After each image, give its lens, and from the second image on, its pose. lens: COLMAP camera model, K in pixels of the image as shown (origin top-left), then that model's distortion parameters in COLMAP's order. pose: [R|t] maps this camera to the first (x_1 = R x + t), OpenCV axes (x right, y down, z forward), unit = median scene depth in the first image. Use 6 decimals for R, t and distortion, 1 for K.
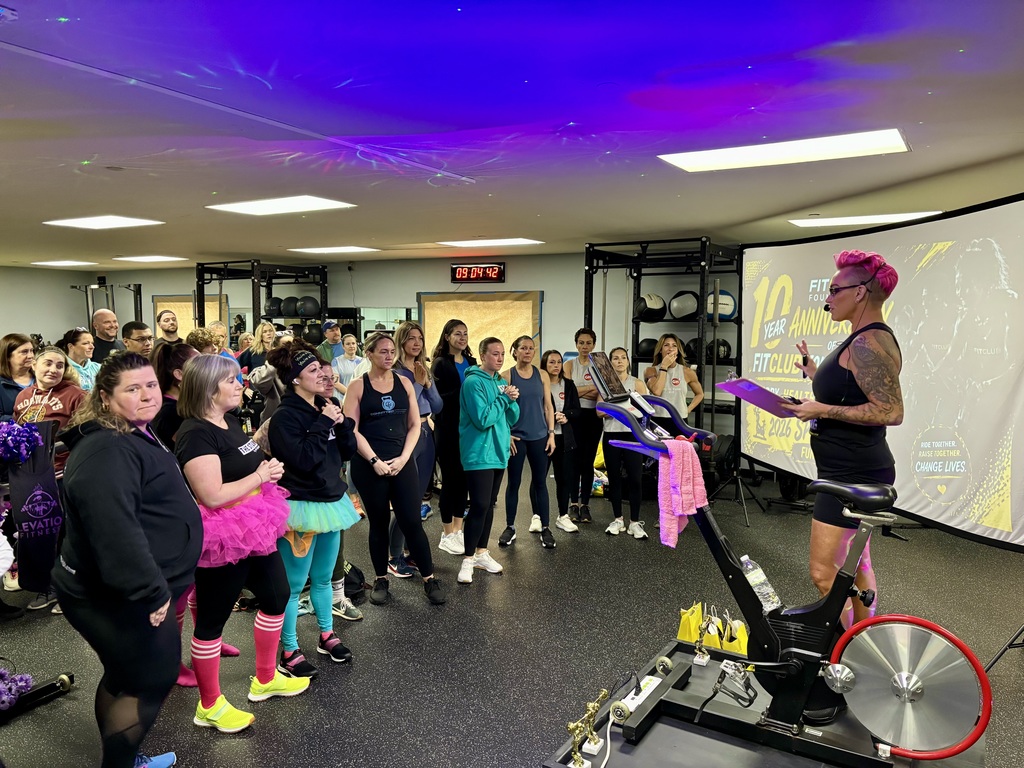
lens RADIAL K [[784.4, 0, 512.2], [0, 784.4, 380.2], [0, 0, 1]] dist [0.010205, -0.005353]
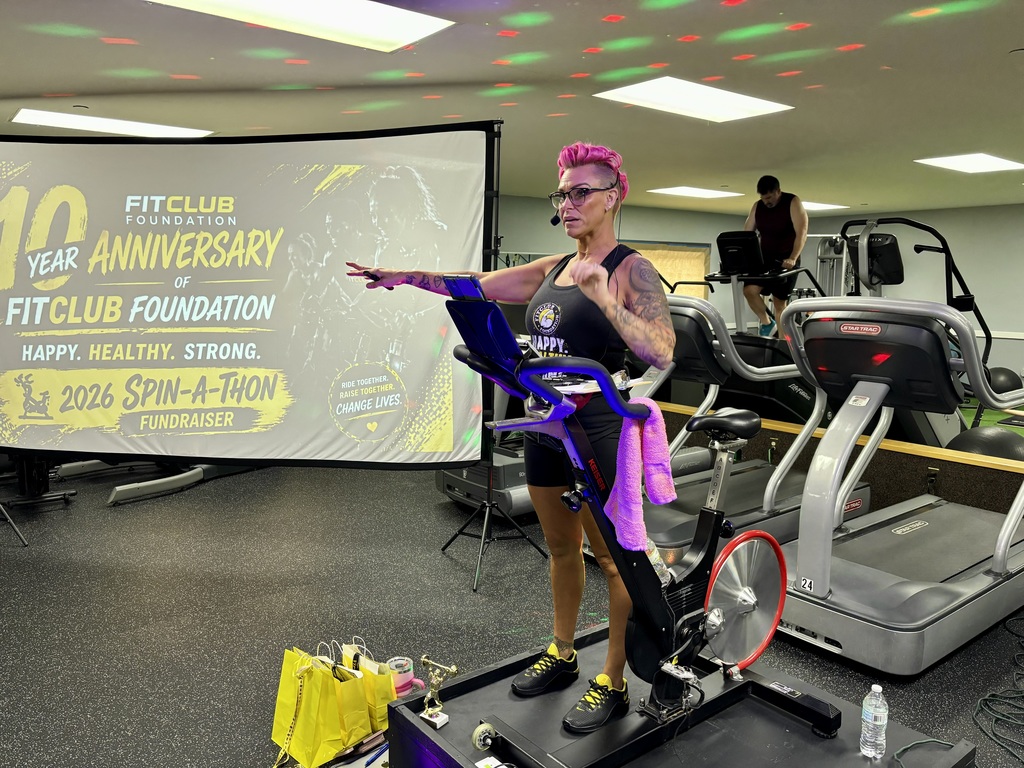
lens RADIAL K [[784.4, 0, 513.4], [0, 784.4, 390.9], [0, 0, 1]] dist [0.010205, -0.005353]
pose [[0.319067, -0.158310, 0.934417, -0.302540], [0.068772, 0.987218, 0.143773, -0.033174], [-0.945234, 0.018389, 0.325876, 0.529060]]
